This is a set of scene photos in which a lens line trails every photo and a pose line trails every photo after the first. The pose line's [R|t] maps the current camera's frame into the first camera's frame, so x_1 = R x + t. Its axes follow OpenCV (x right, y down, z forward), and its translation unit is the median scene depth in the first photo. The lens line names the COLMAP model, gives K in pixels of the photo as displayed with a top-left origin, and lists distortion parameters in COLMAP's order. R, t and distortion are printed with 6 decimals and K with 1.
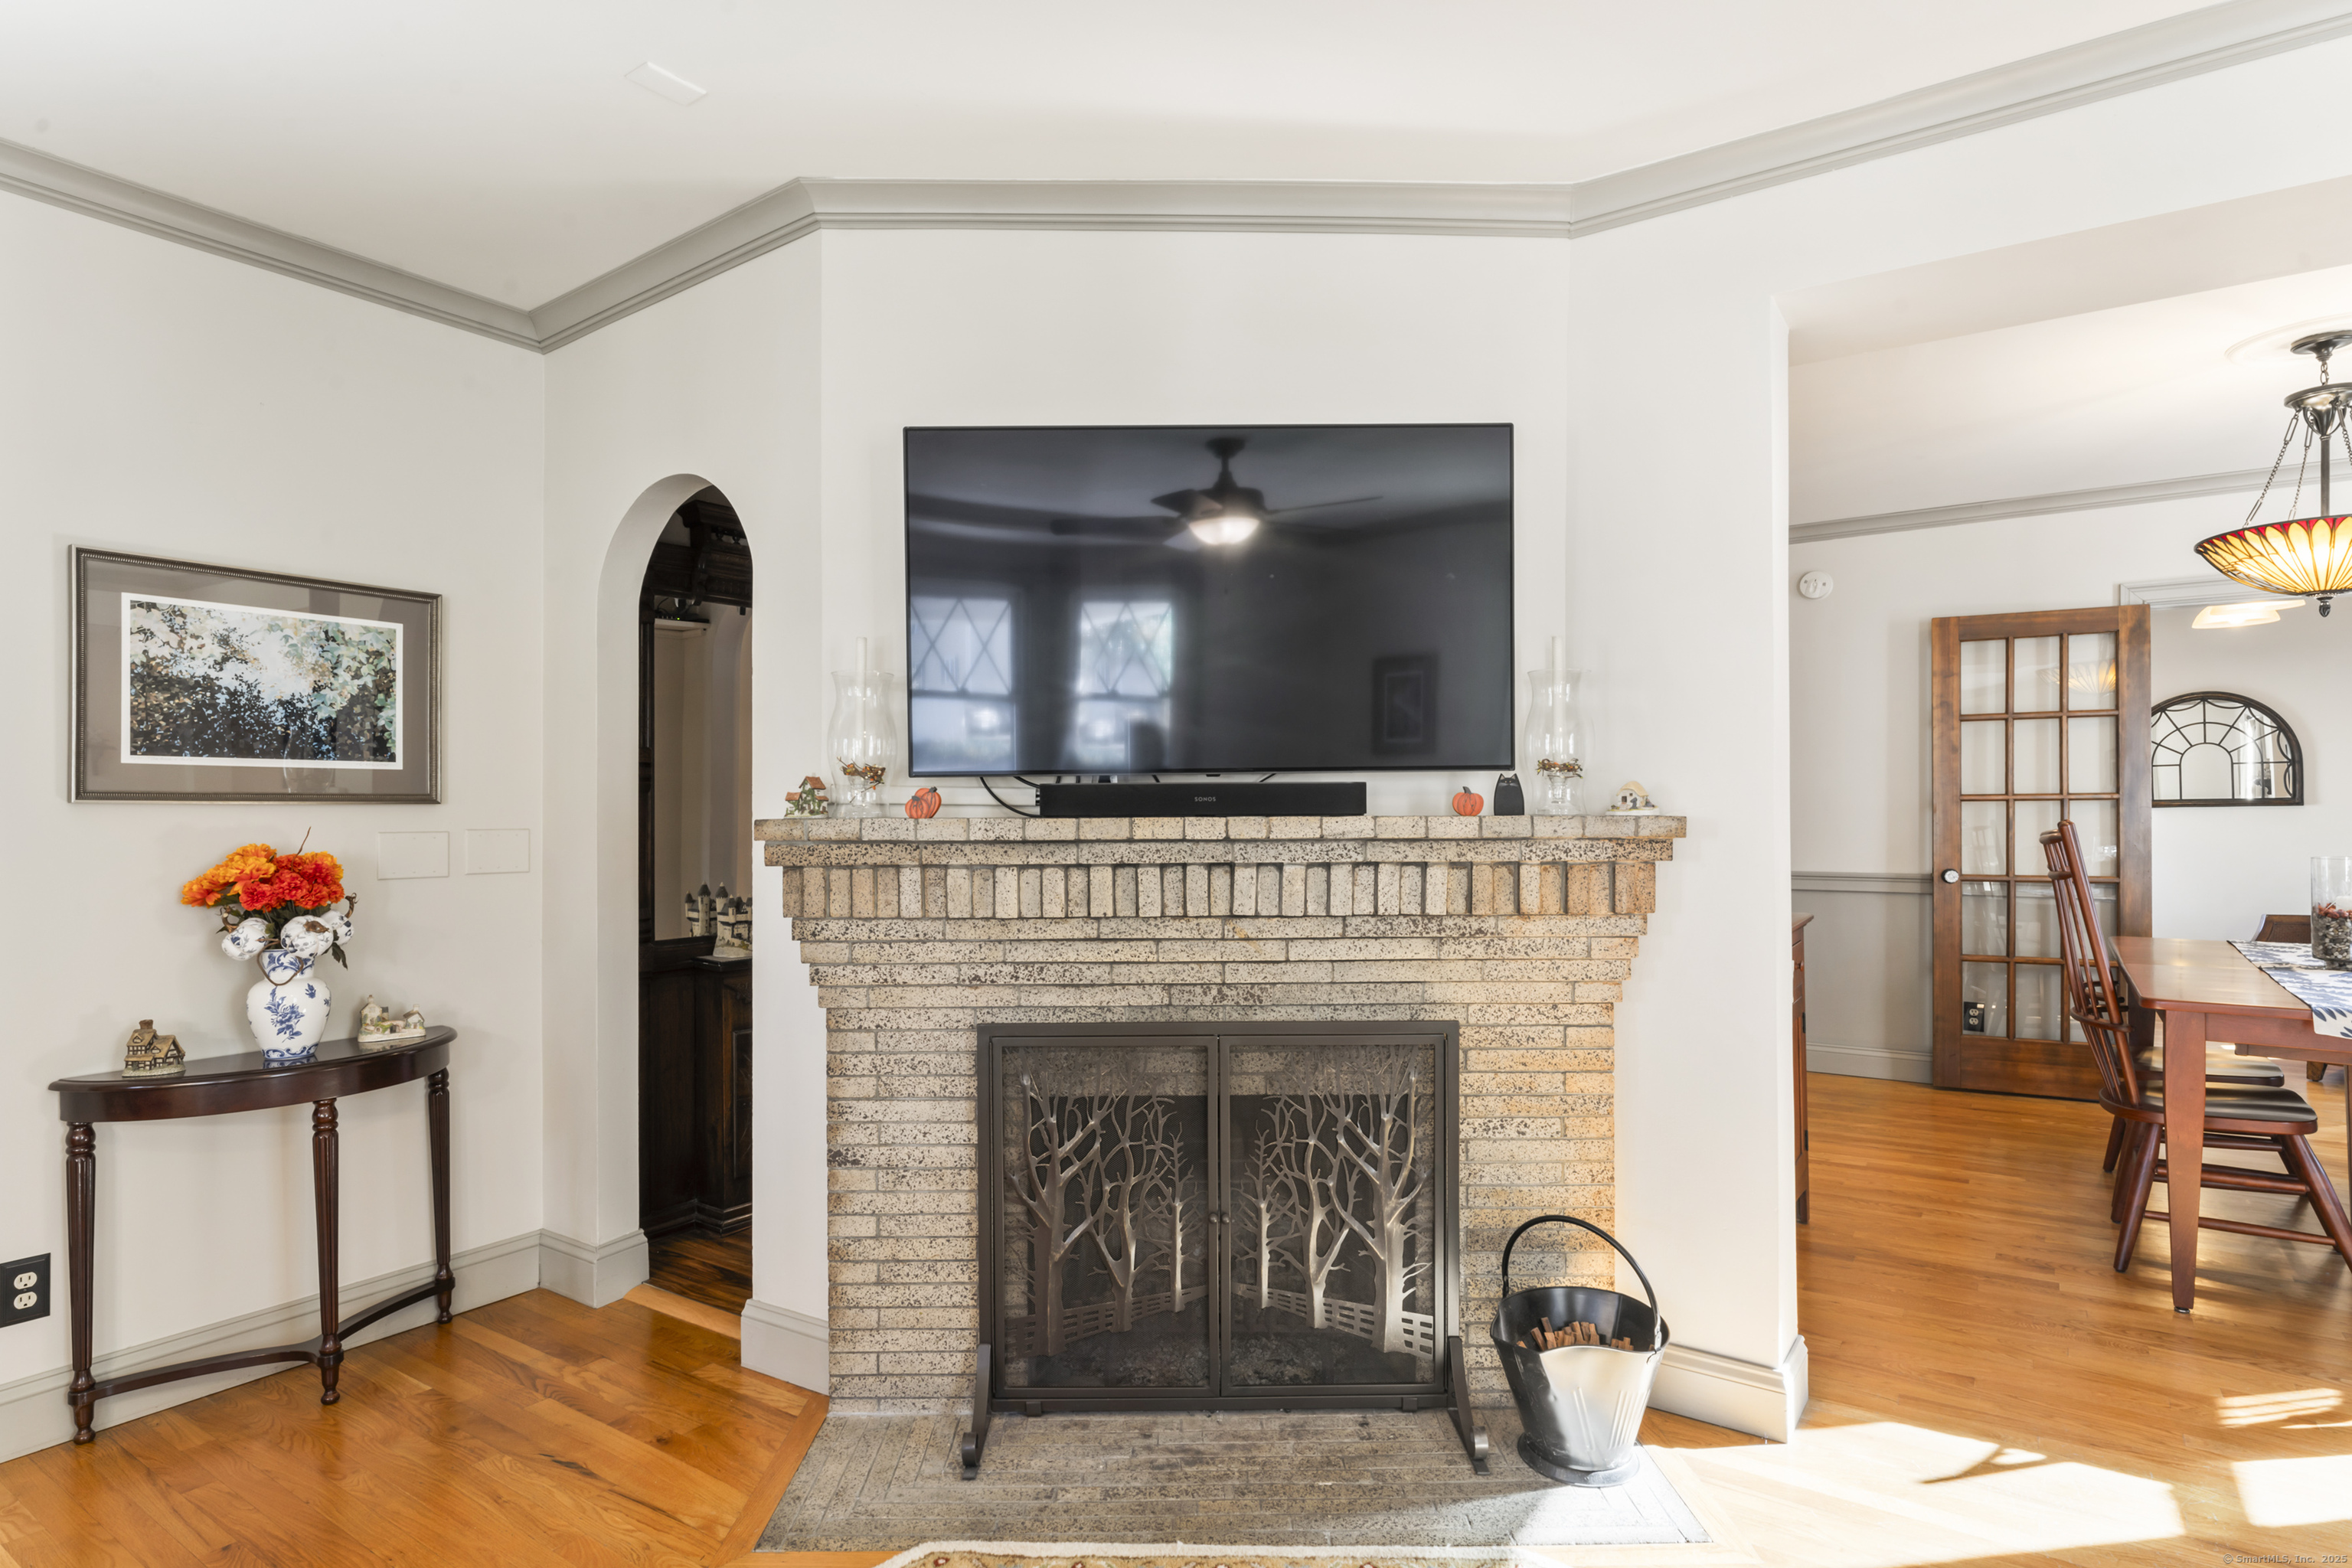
lens RADIAL K [[1231.5, 0, 1187.1], [0, 1231.5, 804.6], [0, 0, 1]] dist [-0.000439, -0.000289]
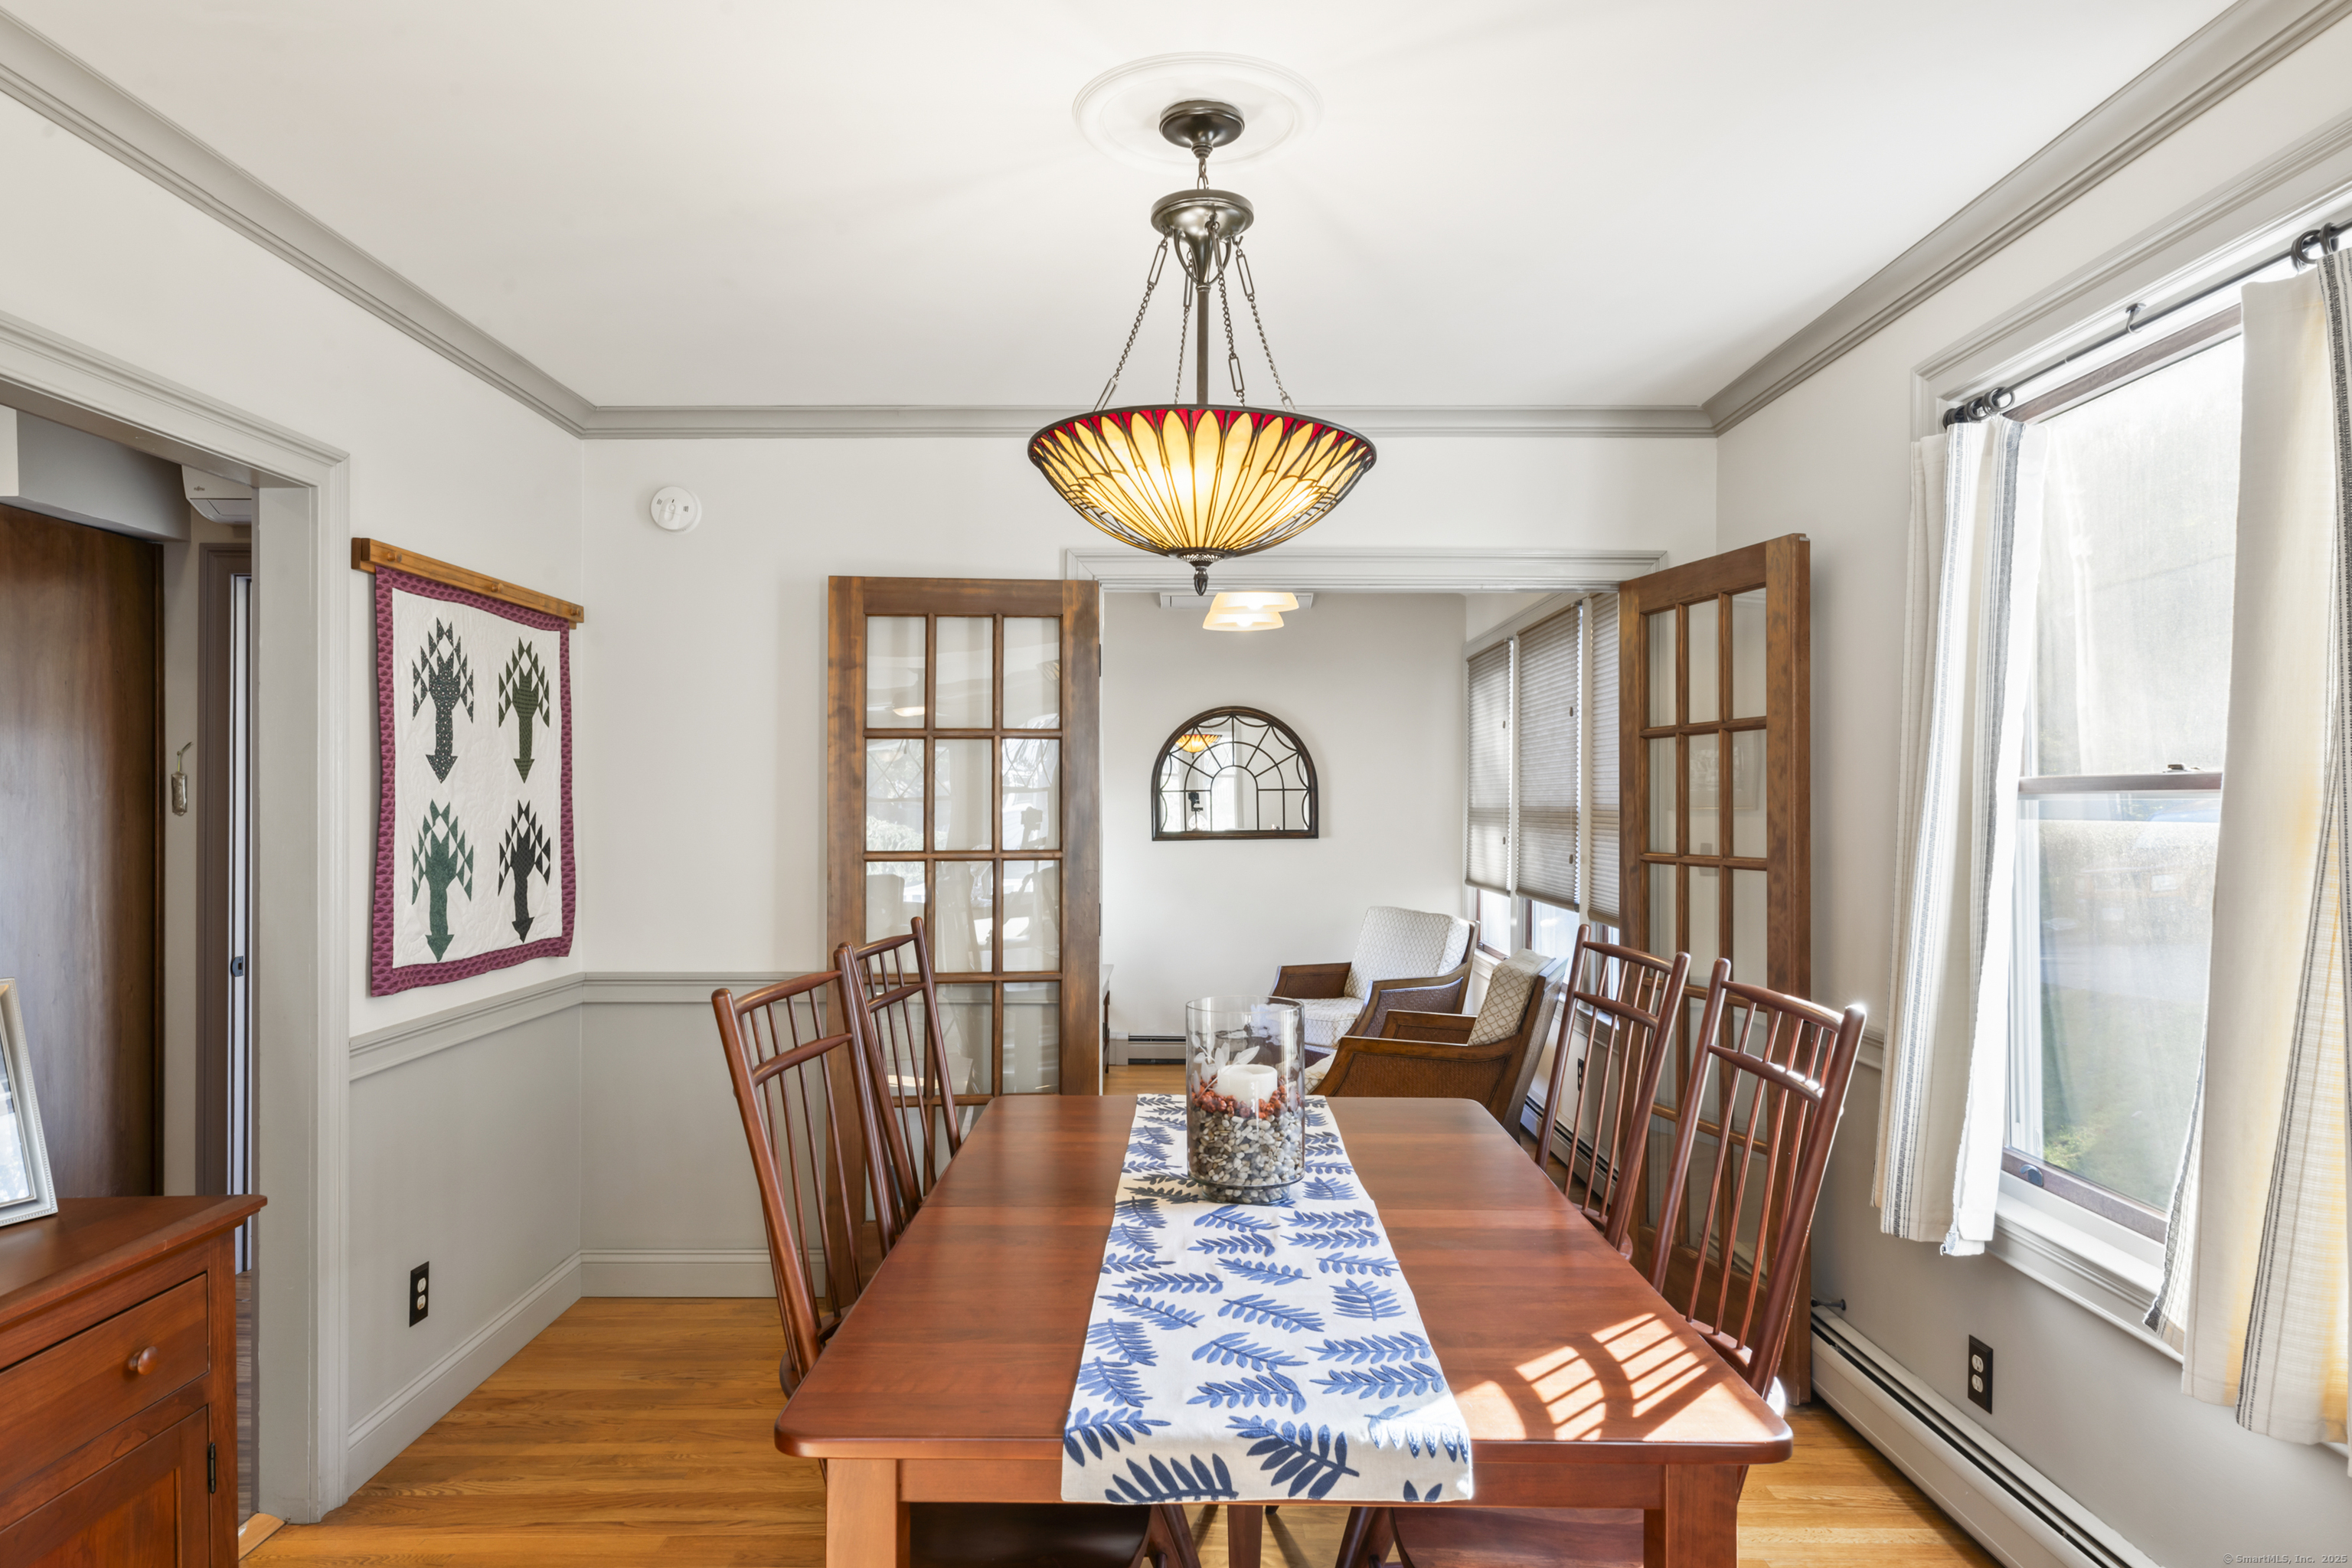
lens RADIAL K [[1415.5, 0, 1181.9], [0, 1415.5, 799.4], [0, 0, 1]] dist [0.000855, -0.000233]
pose [[0.826945, 0.005853, 0.562252, 0.350566], [-0.005533, 0.999982, -0.002272, -0.035136], [-0.562255, -0.001232, 0.826963, 0.292367]]
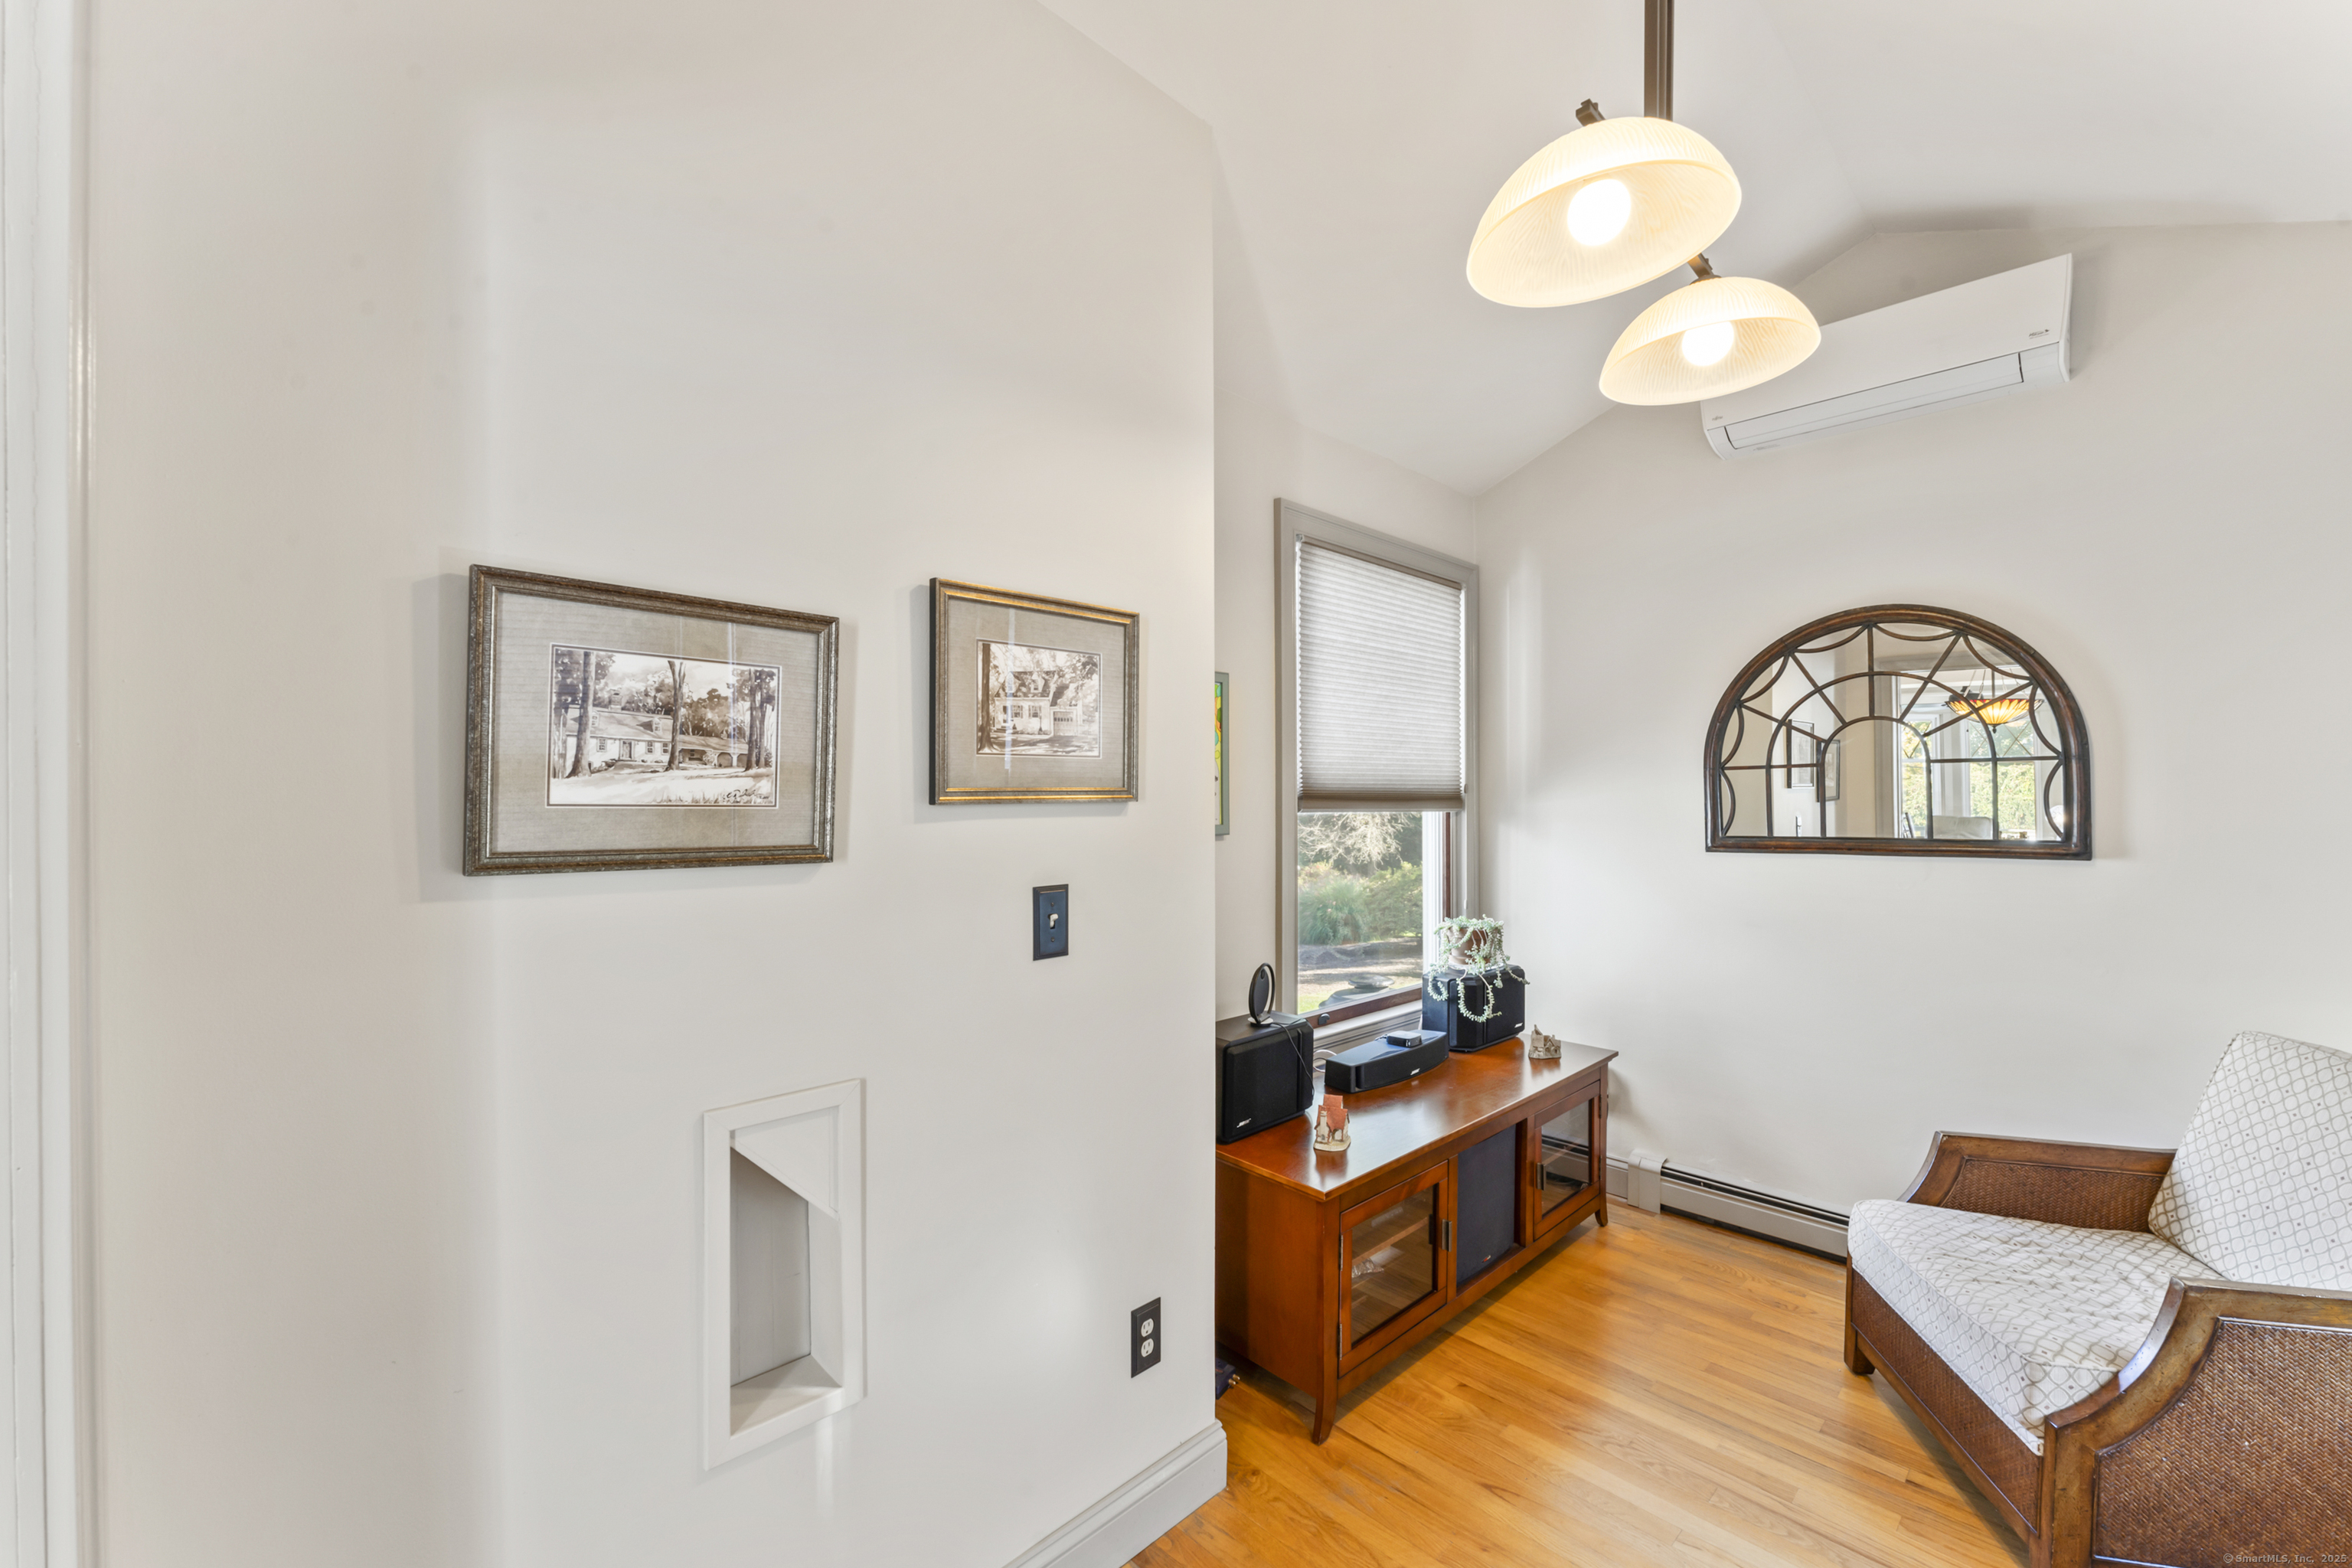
lens RADIAL K [[942.0, 0, 1164.8], [0, 942.0, 790.6], [0, 0, 1]] dist [-0.004352, -0.000402]
pose [[0.977974, 0.008026, -0.208572, 0.935855], [-0.008813, 0.999957, -0.002844, -0.027882], [0.208541, 0.004620, 0.978003, 0.873763]]
